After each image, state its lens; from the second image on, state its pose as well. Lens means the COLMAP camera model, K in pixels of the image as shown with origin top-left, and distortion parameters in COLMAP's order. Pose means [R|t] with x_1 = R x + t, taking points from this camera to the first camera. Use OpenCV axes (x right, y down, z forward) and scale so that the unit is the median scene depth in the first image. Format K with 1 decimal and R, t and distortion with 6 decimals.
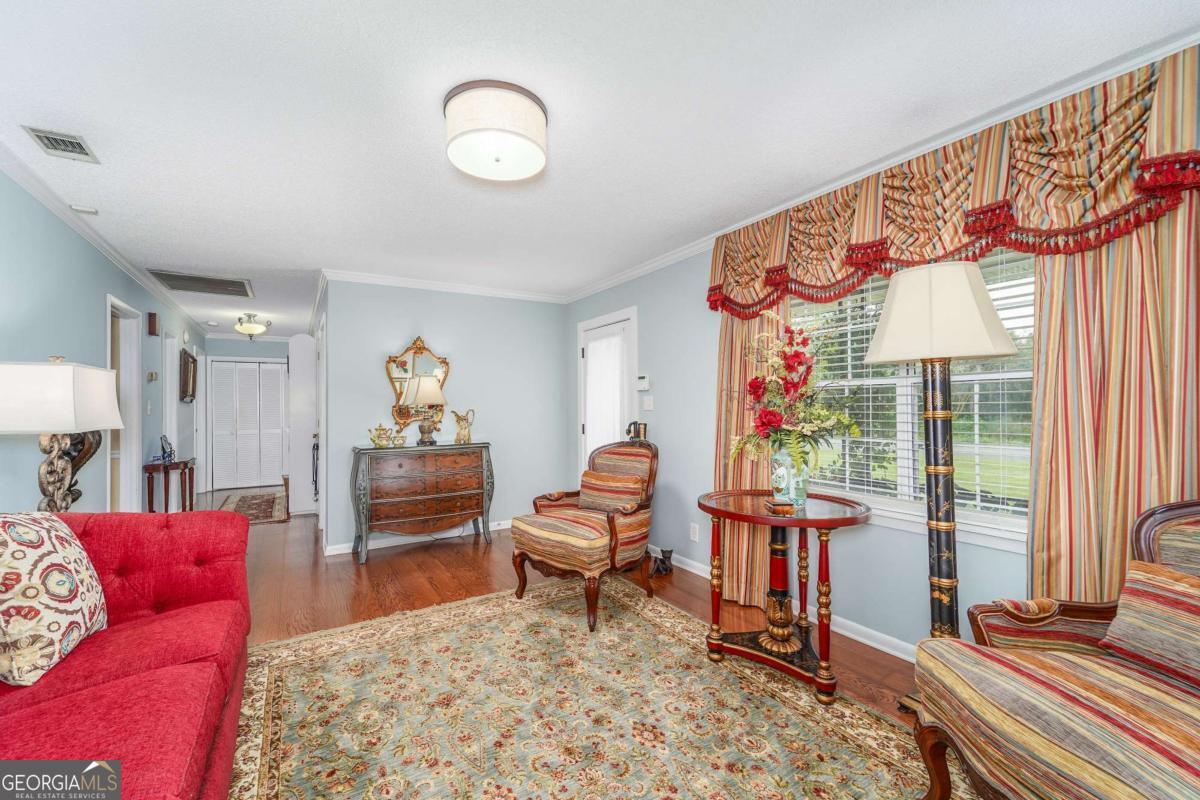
lens RADIAL K [[484.1, 0, 596.4], [0, 484.1, 409.6], [0, 0, 1]] dist [-0.008184, -0.000721]
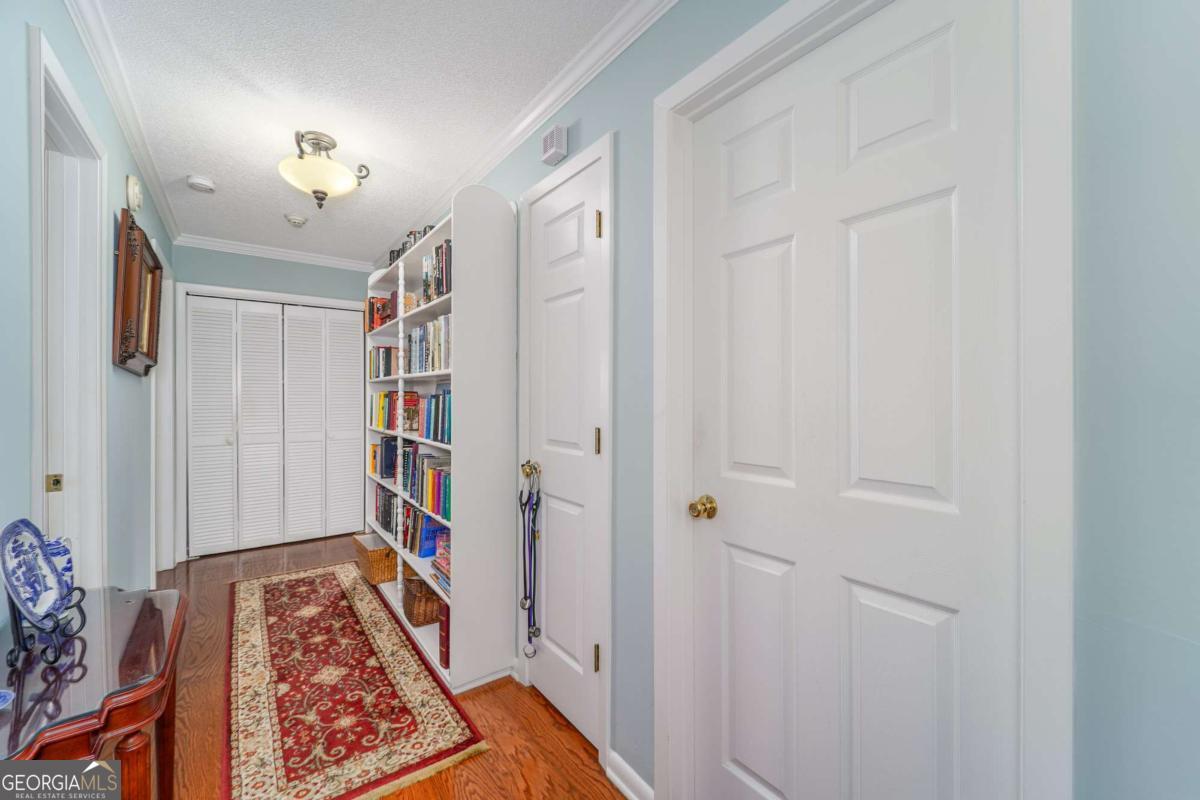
lens RADIAL K [[484.1, 0, 603.5], [0, 484.1, 393.5], [0, 0, 1]] dist [-0.008184, -0.000721]
pose [[0.996591, 0.005533, 0.082317, -0.542894], [-0.005923, 0.999972, 0.004491, -0.003719], [-0.082290, -0.004963, 0.996596, 0.626517]]
